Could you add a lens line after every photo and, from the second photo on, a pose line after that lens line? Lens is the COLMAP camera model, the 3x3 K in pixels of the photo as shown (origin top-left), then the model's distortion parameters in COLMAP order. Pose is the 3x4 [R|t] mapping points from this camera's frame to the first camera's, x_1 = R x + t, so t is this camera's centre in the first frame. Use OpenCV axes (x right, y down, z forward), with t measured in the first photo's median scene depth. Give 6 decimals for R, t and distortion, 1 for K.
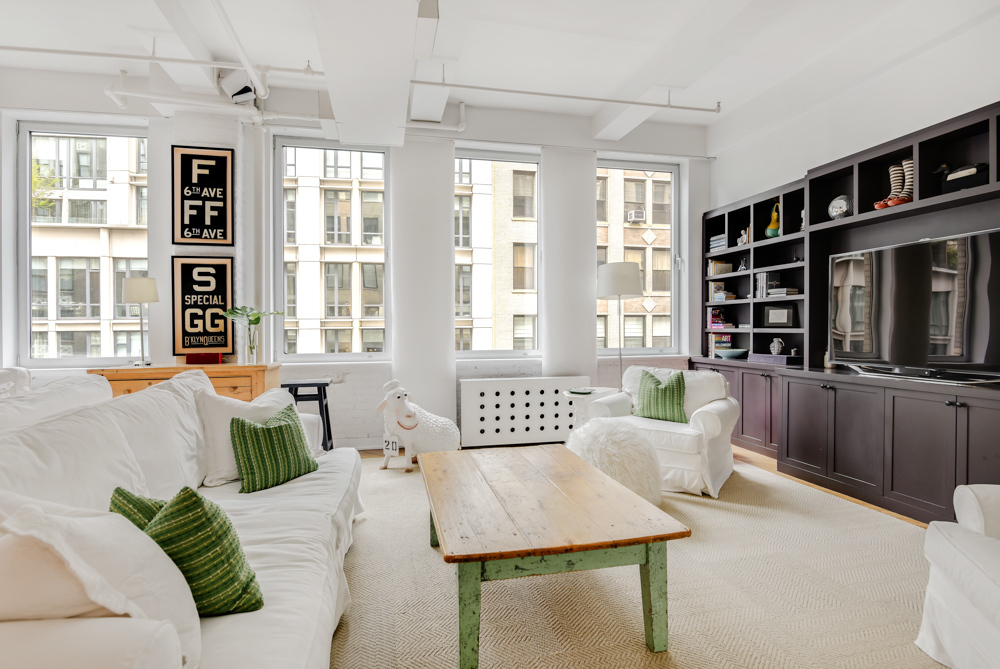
lens RADIAL K [[541.2, 0, 495.0], [0, 541.2, 337.4], [0, 0, 1]] dist [0.007948, 0.000726]
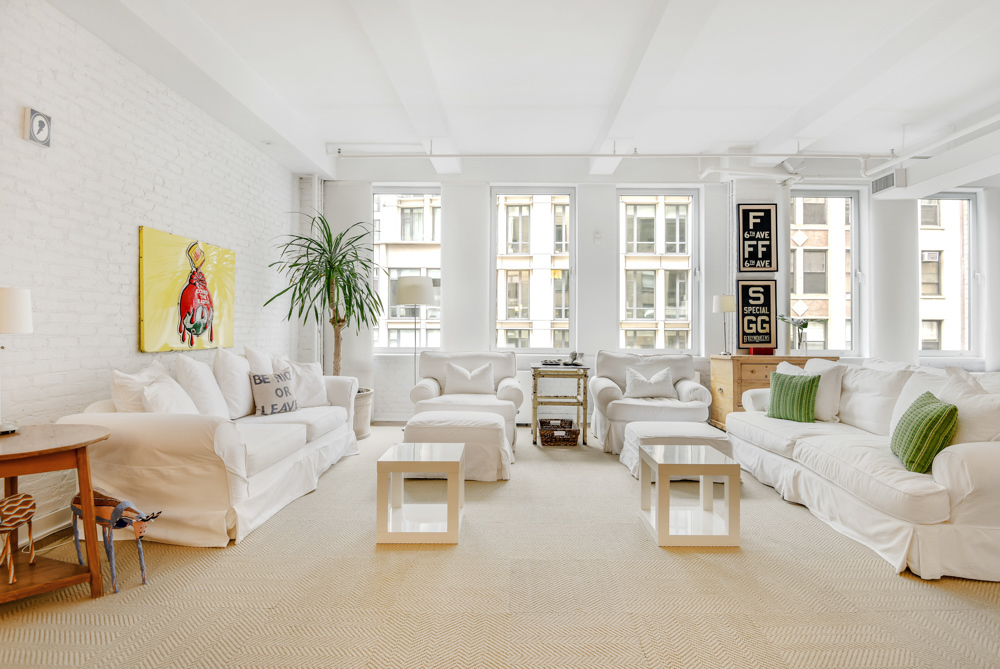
lens RADIAL K [[541.2, 0, 502.5], [0, 541.2, 327.1], [0, 0, 1]] dist [0.007948, 0.000726]
pose [[0.975501, 0.013478, -0.219581, -0.872534], [-0.018081, 0.999657, -0.018965, 0.014416], [0.219250, 0.022471, 0.975410, -0.534654]]
